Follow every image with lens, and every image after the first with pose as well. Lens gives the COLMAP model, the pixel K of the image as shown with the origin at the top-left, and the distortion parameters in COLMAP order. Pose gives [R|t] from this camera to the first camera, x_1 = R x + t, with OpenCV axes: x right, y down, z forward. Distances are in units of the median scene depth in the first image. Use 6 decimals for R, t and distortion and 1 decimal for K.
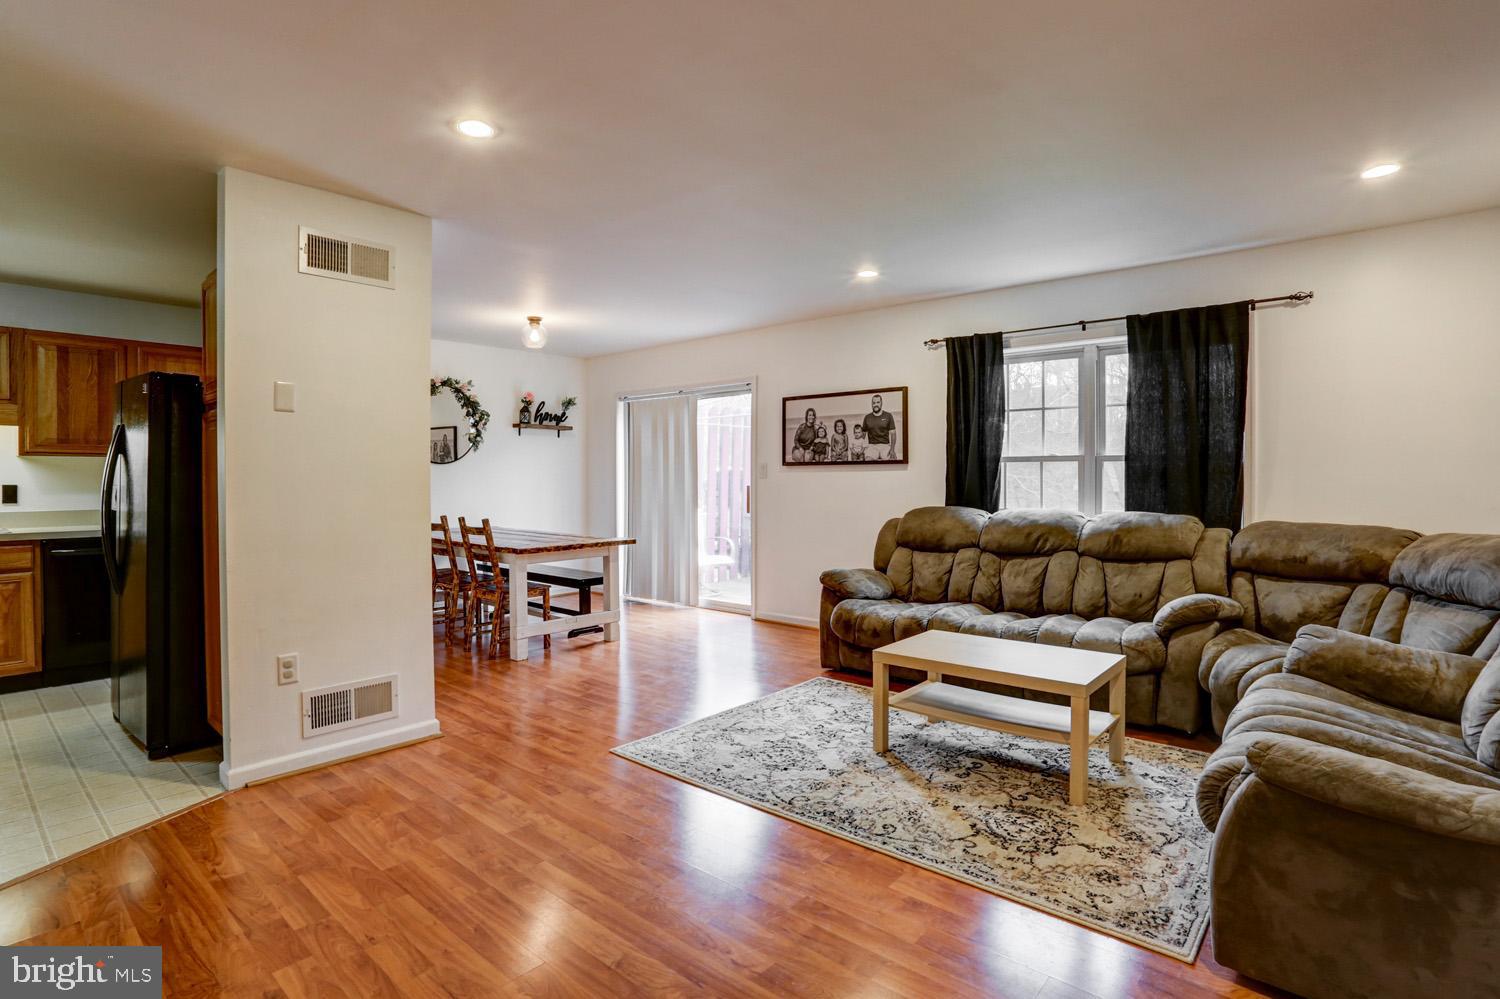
lens RADIAL K [[737.7, 0, 749.6], [0, 737.7, 483.3], [0, 0, 1]] dist [-0.079673, 0.035188]
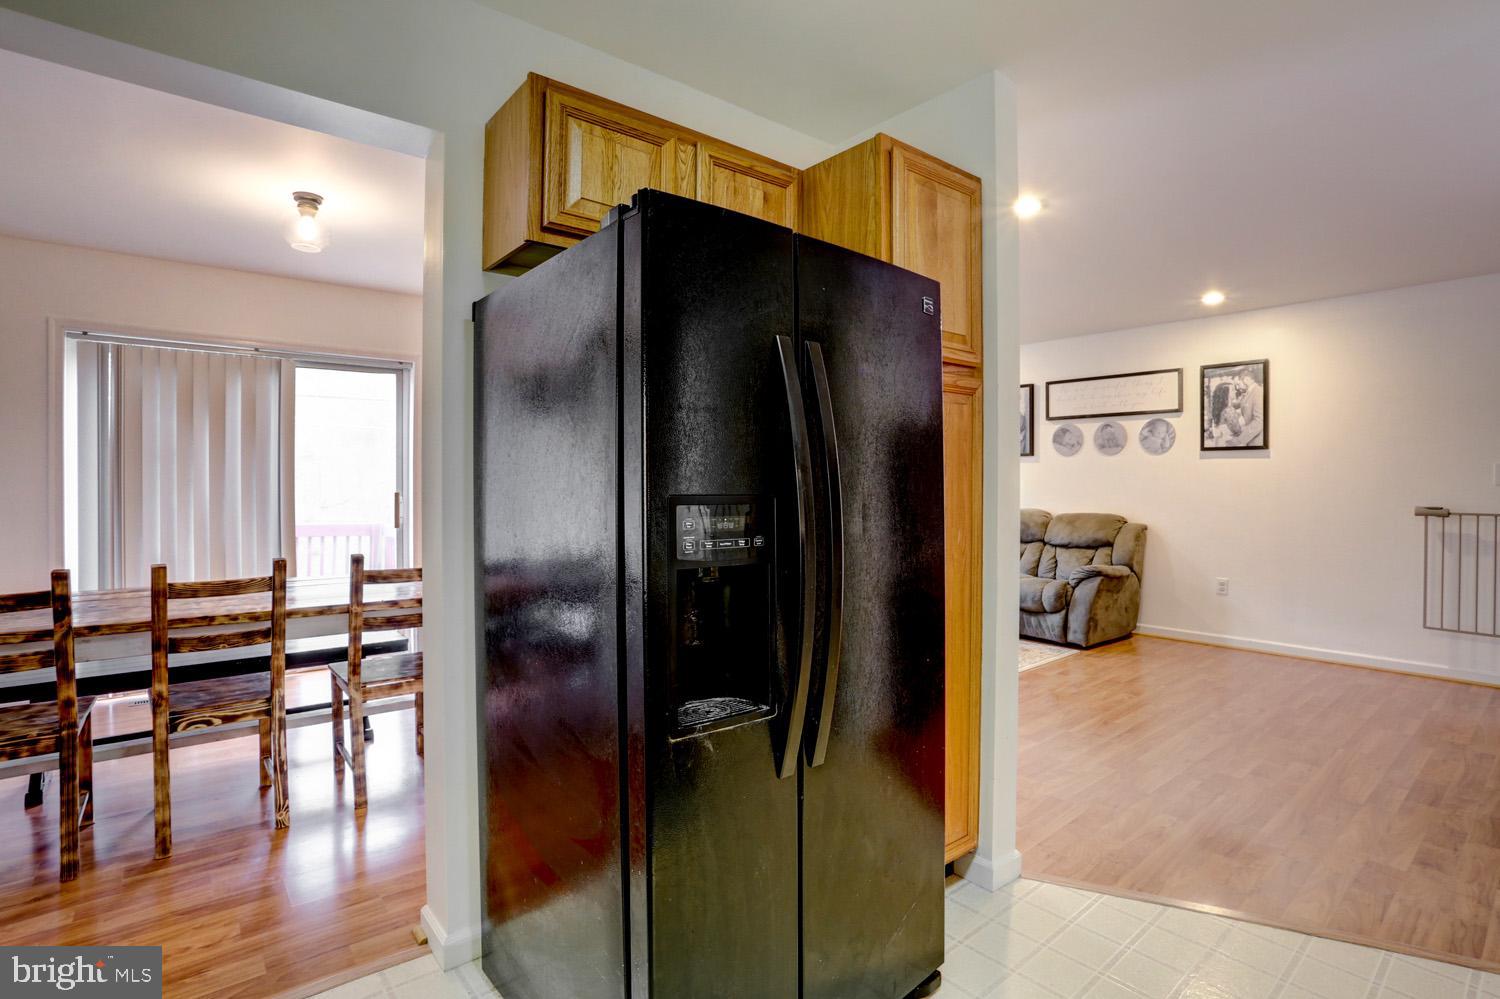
lens RADIAL K [[734.6, 0, 740.7], [0, 734.6, 482.9], [0, 0, 1]] dist [-0.080268, 0.032816]
pose [[0.172037, 0.004310, 0.985081, -0.828208], [0.008983, 0.999942, -0.005944, 0.000975], [-0.985049, 0.009872, 0.171989, 0.615989]]
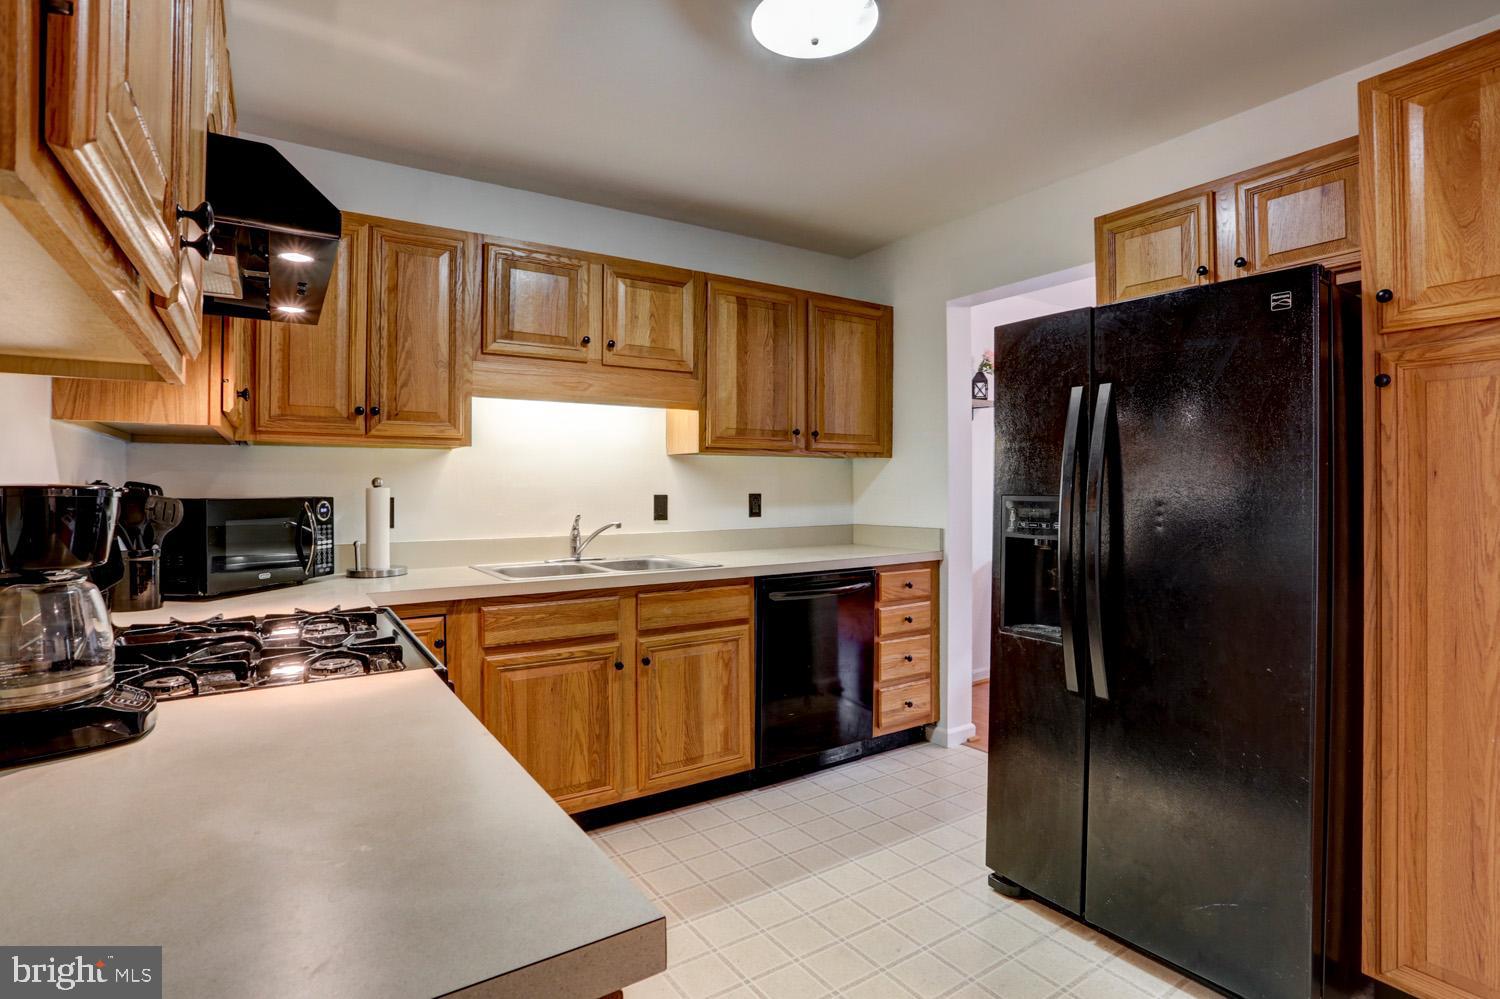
lens RADIAL K [[753.0, 0, 776.9], [0, 753.0, 478.4], [0, 0, 1]] dist [-0.084030, 0.042692]
pose [[0.966248, -0.001955, -0.257605, -0.615576], [-0.002857, 0.999828, -0.018301, -0.000257], [0.257597, 0.018419, 0.966077, 0.239834]]
